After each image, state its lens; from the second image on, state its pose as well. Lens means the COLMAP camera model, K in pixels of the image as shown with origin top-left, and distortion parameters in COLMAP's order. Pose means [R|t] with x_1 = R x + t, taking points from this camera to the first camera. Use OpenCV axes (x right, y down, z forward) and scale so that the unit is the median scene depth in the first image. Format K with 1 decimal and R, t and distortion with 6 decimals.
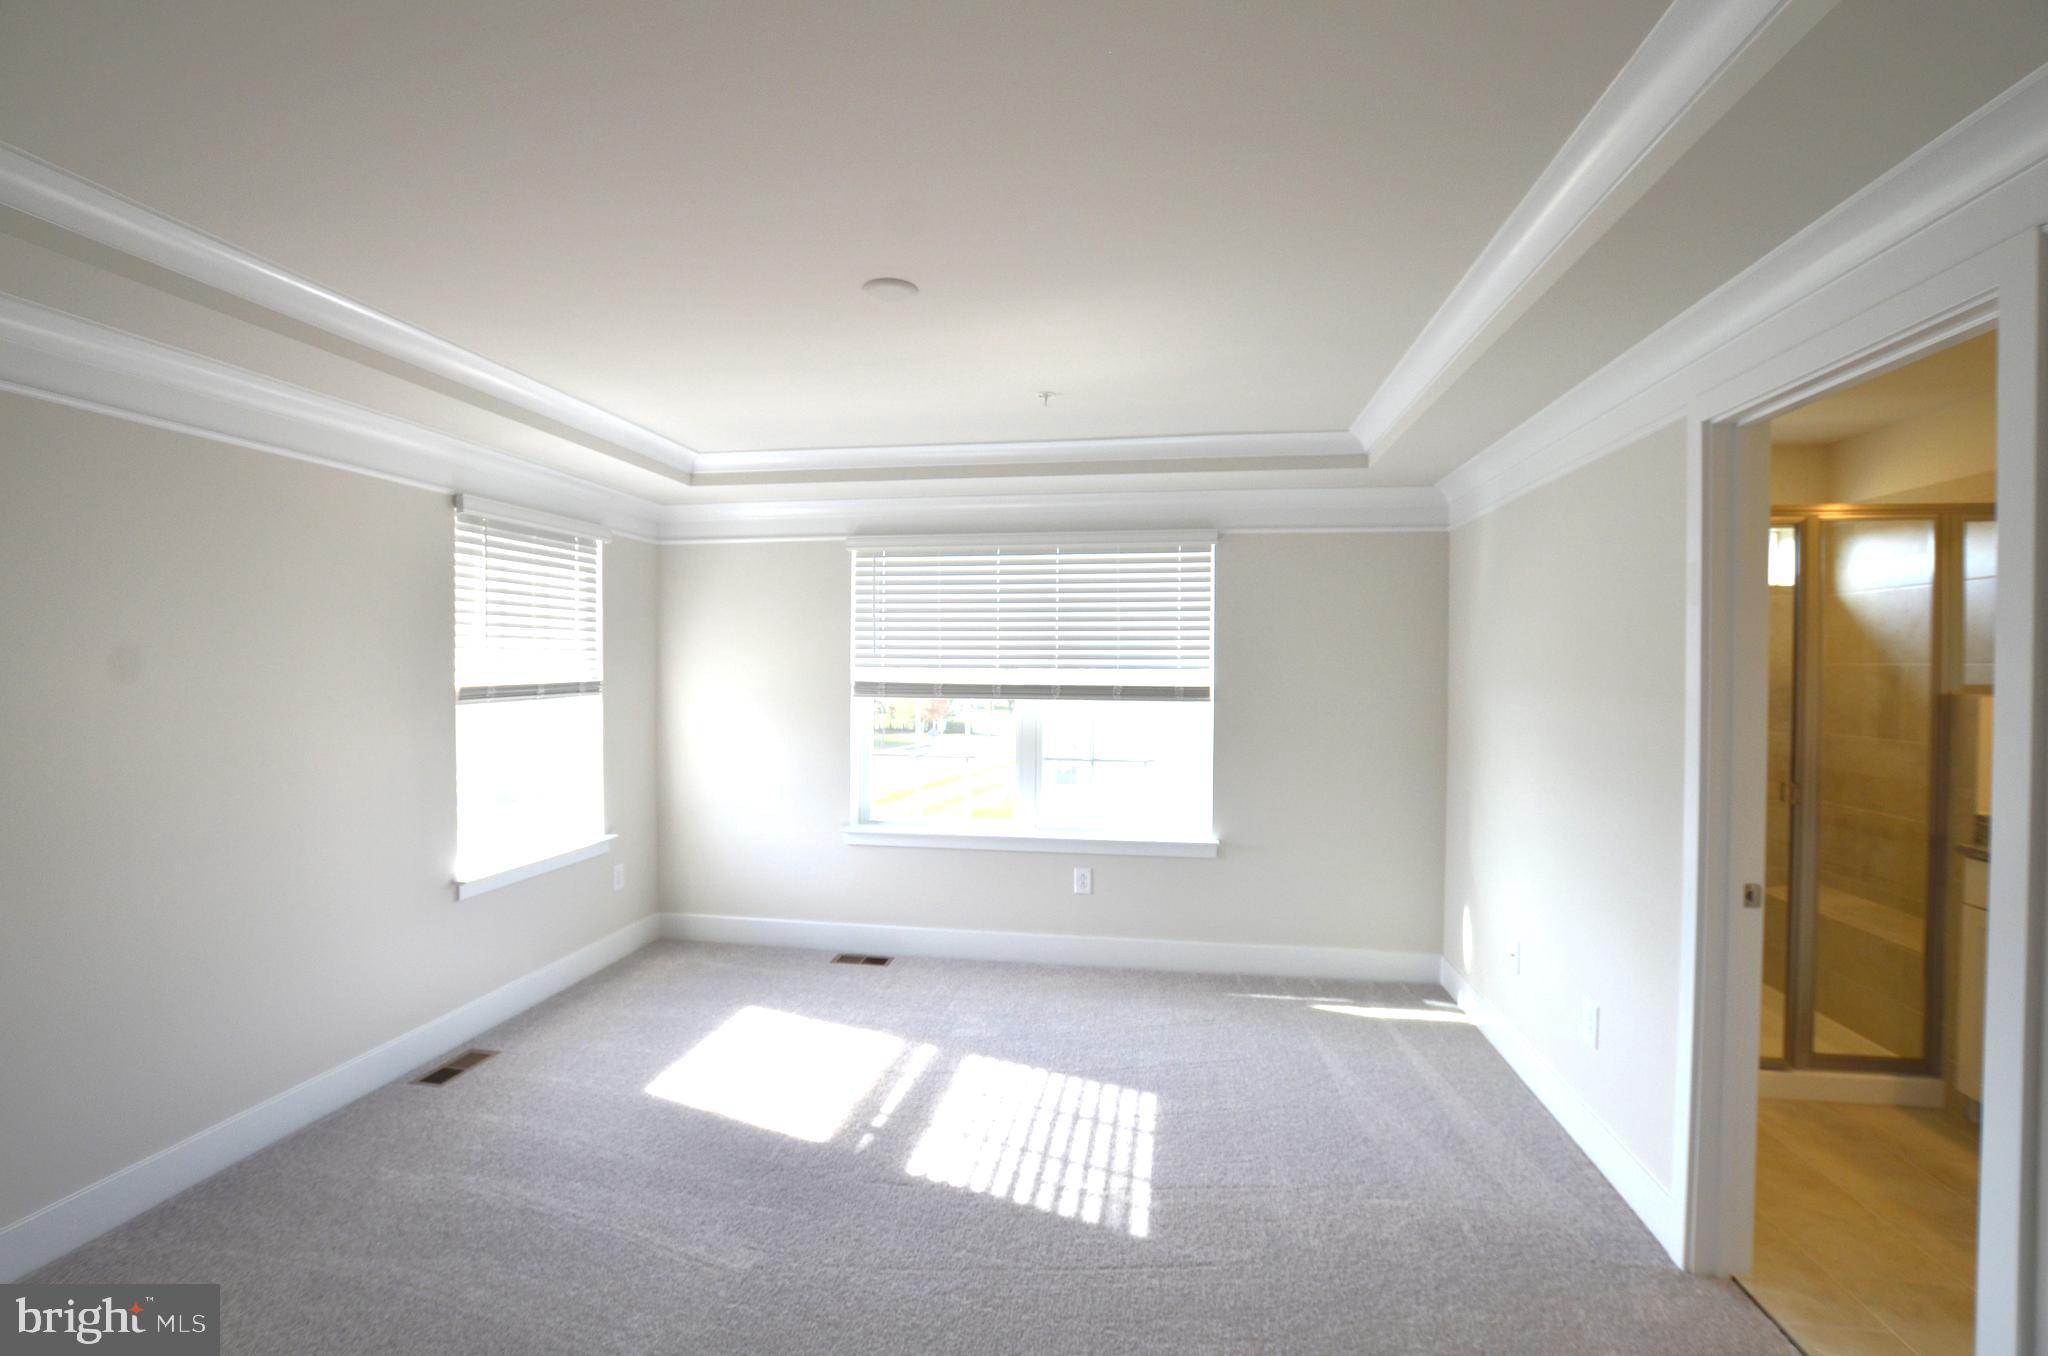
lens RADIAL K [[896.3, 0, 1024.0], [0, 896.3, 678.0], [0, 0, 1]] dist [-0.035123, 0.005842]
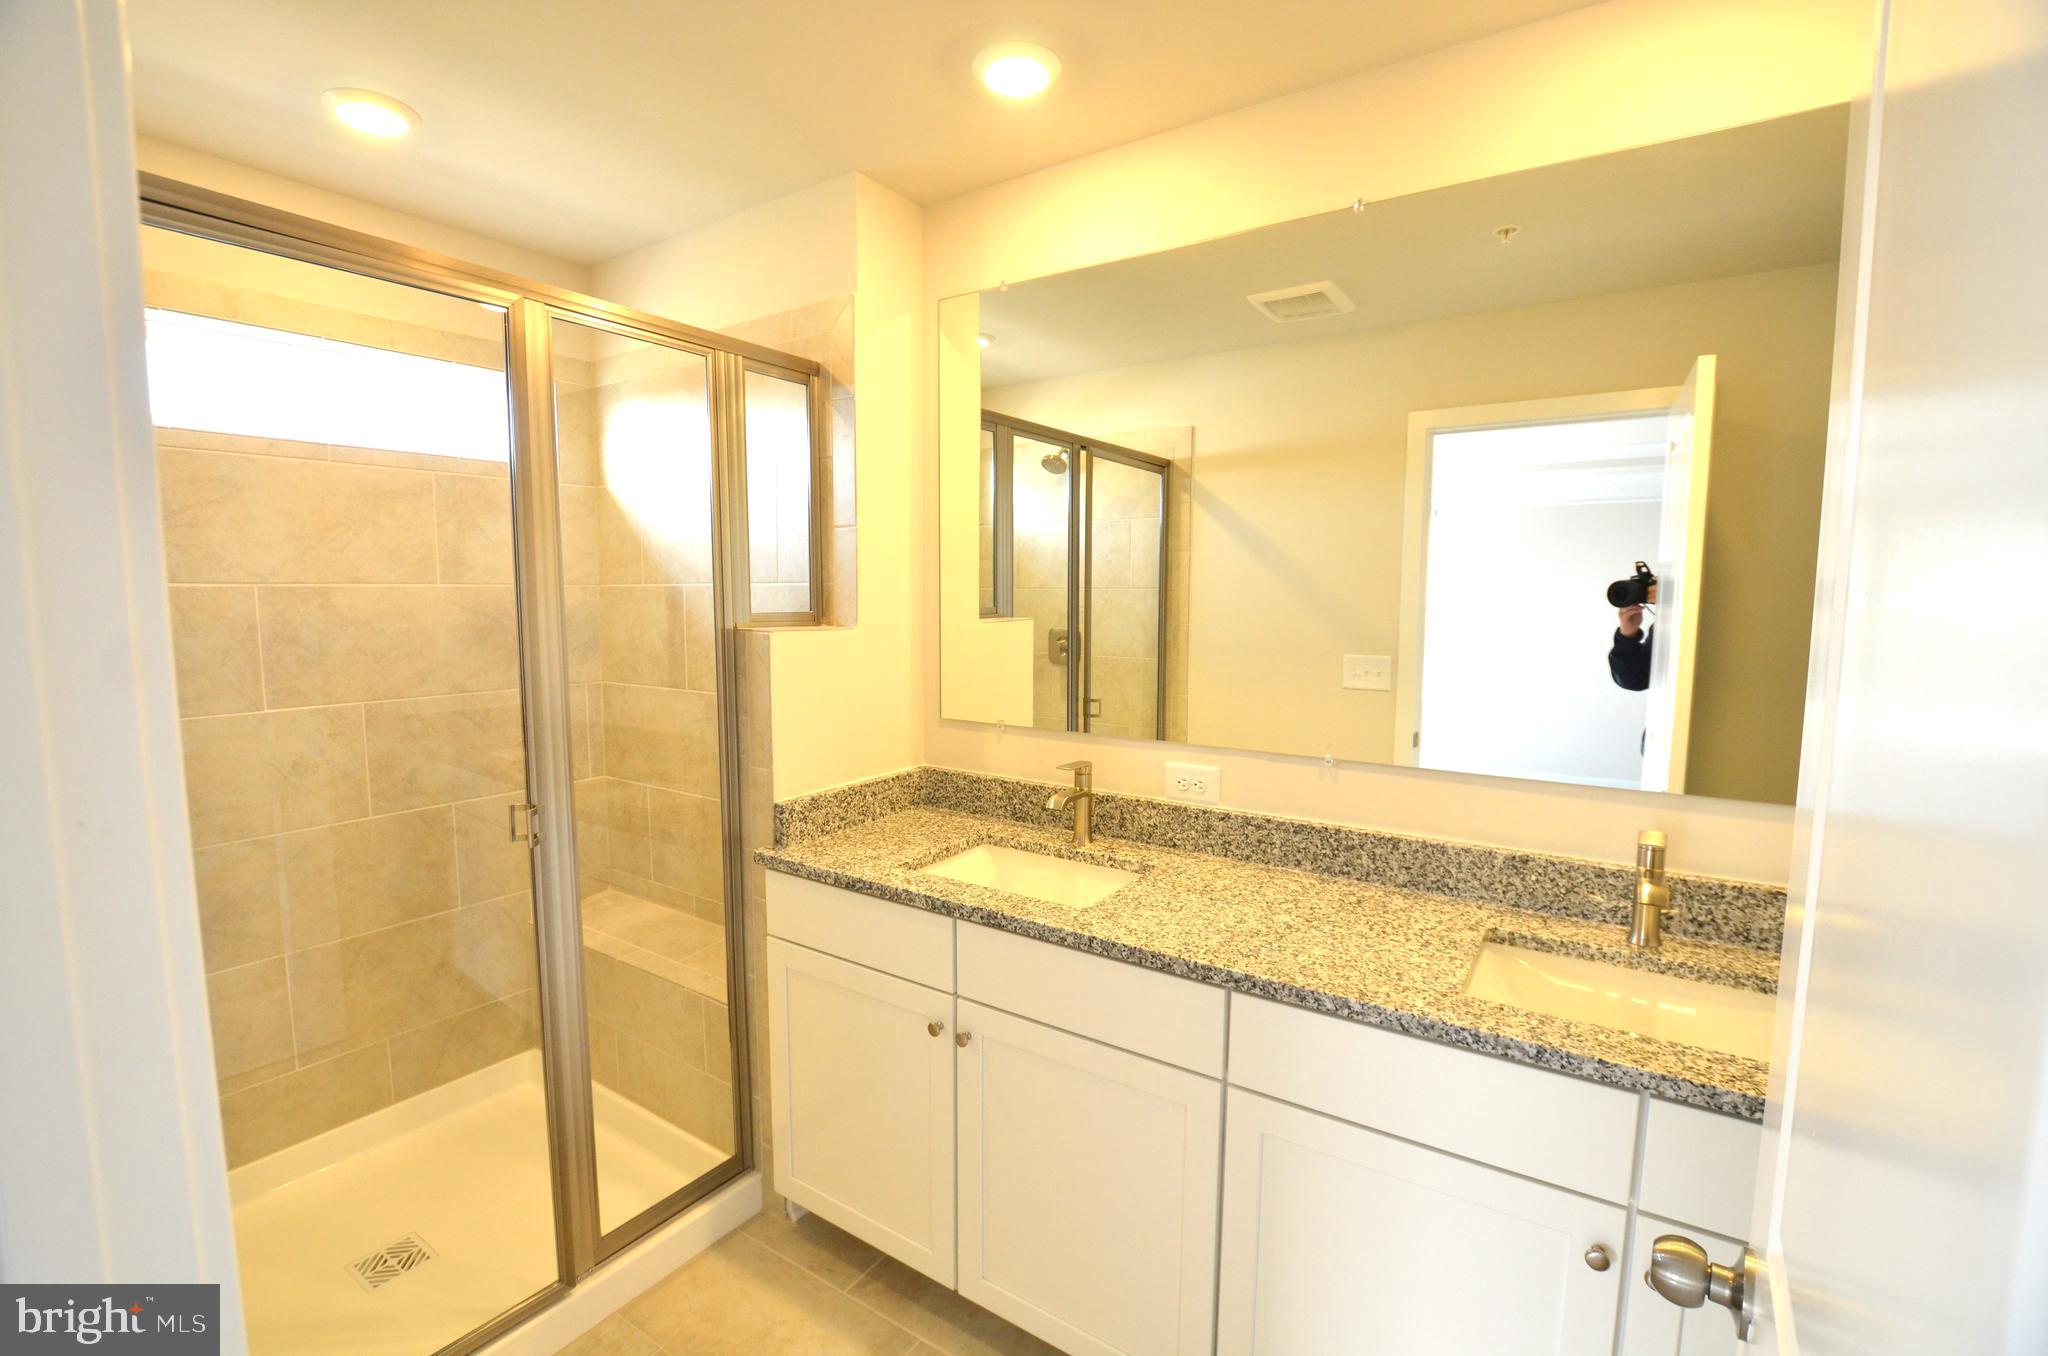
lens RADIAL K [[896.3, 0, 1024.0], [0, 896.3, 678.0], [0, 0, 1]] dist [-0.035123, 0.005842]
pose [[0.418645, -0.088556, 0.903822, 0.517729], [0.013839, 0.995741, 0.091152, -0.002765], [-0.908045, -0.025652, 0.418087, 0.493648]]
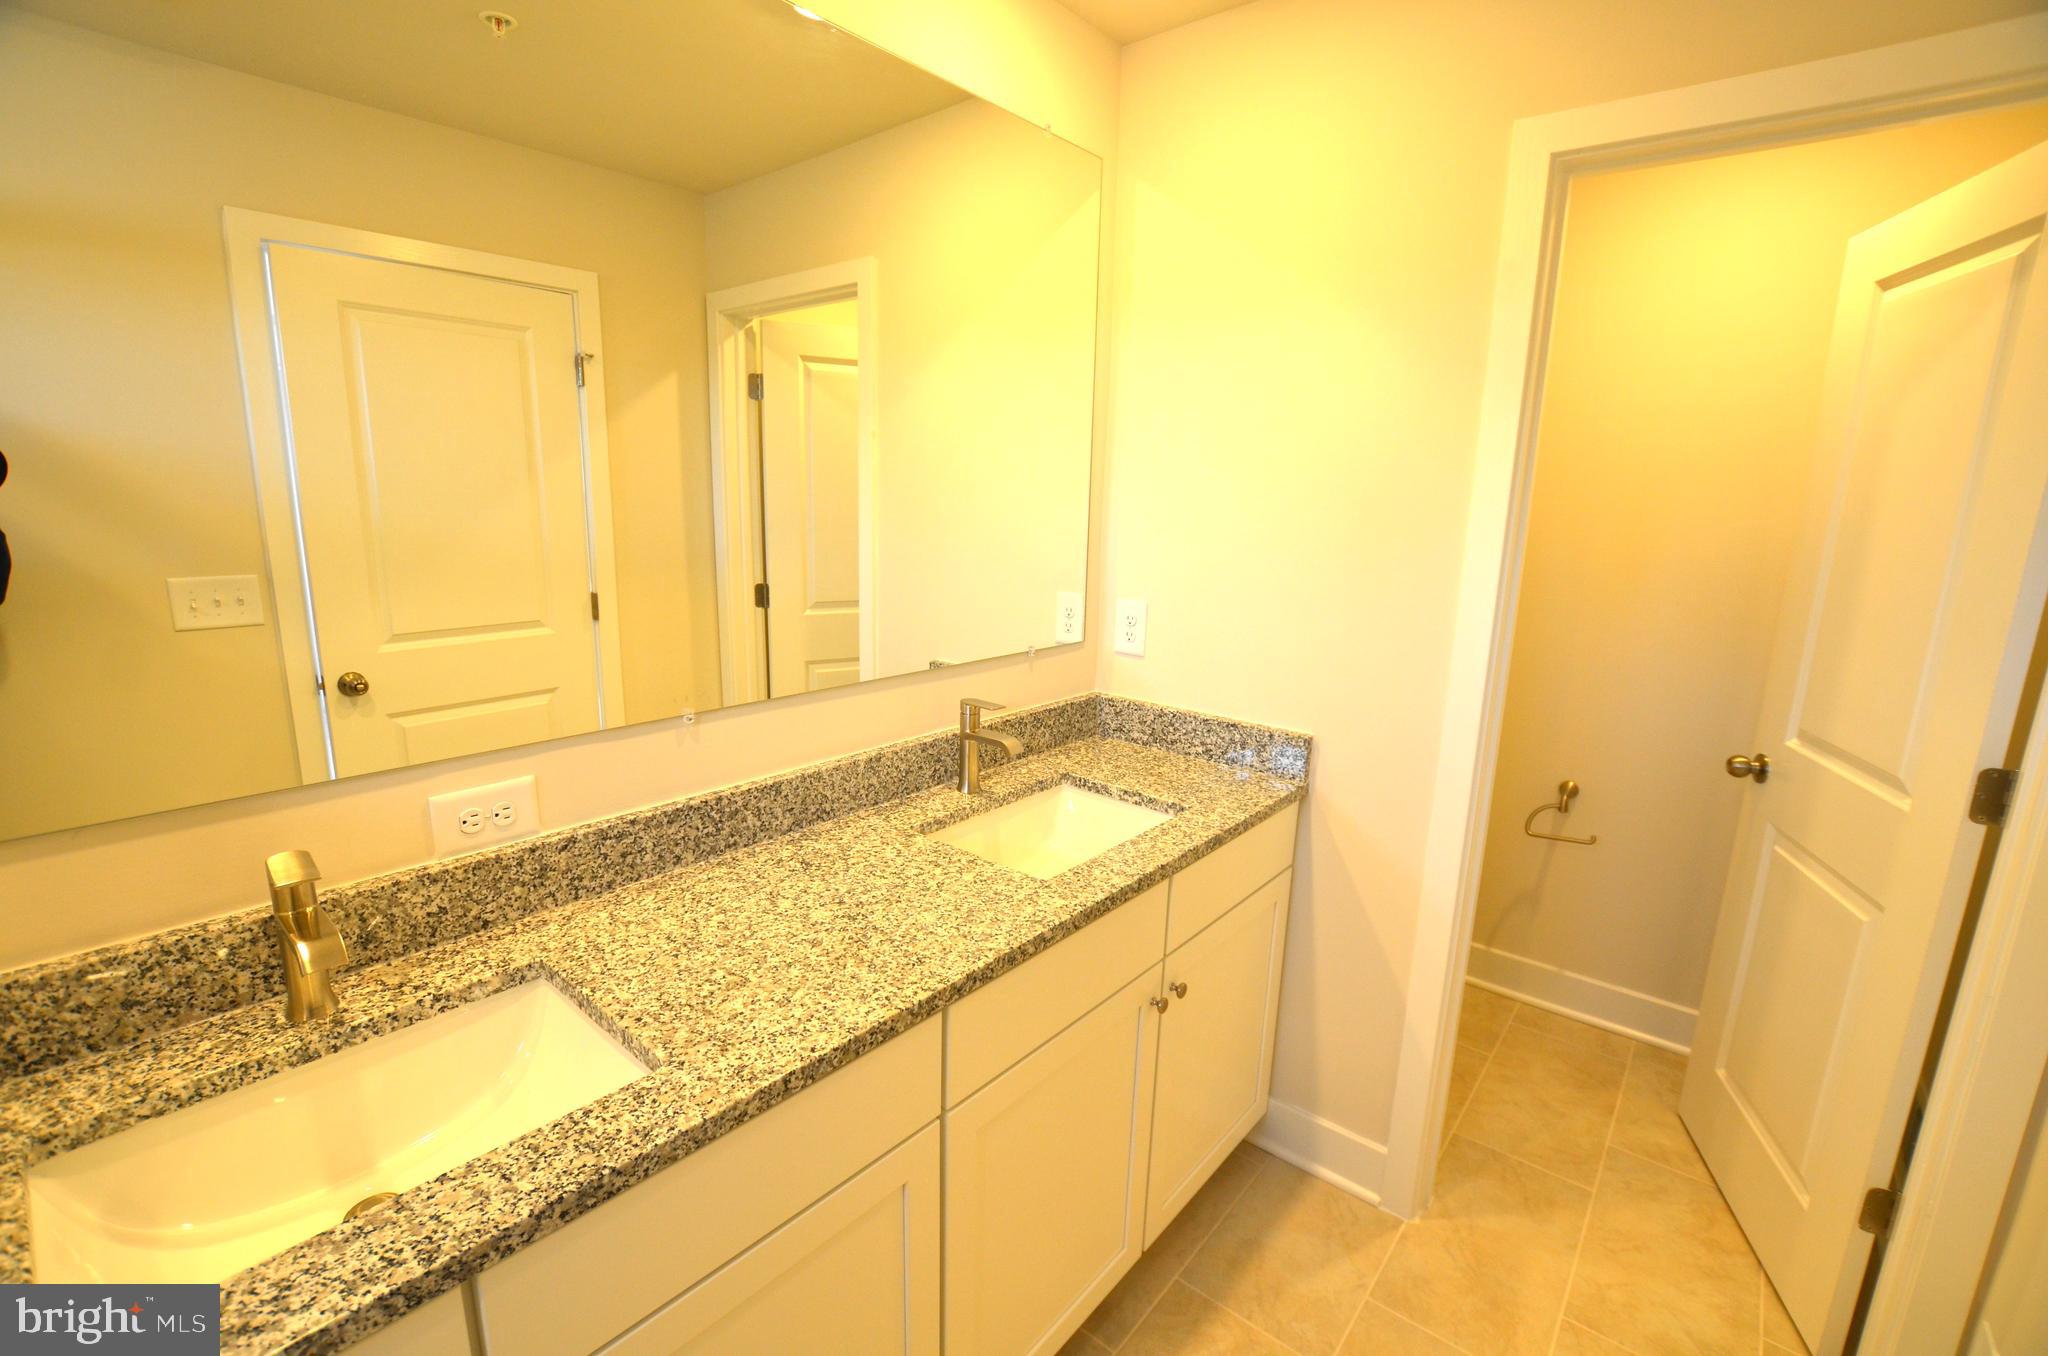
lens RADIAL K [[896.3, 0, 1024.0], [0, 896.3, 678.0], [0, 0, 1]] dist [-0.035123, 0.005842]
pose [[-0.858987, -0.130859, 0.494992, 0.766453], [-0.020462, 0.974788, 0.222191, -0.015987], [-0.511588, 0.180731, -0.840008, 0.853005]]
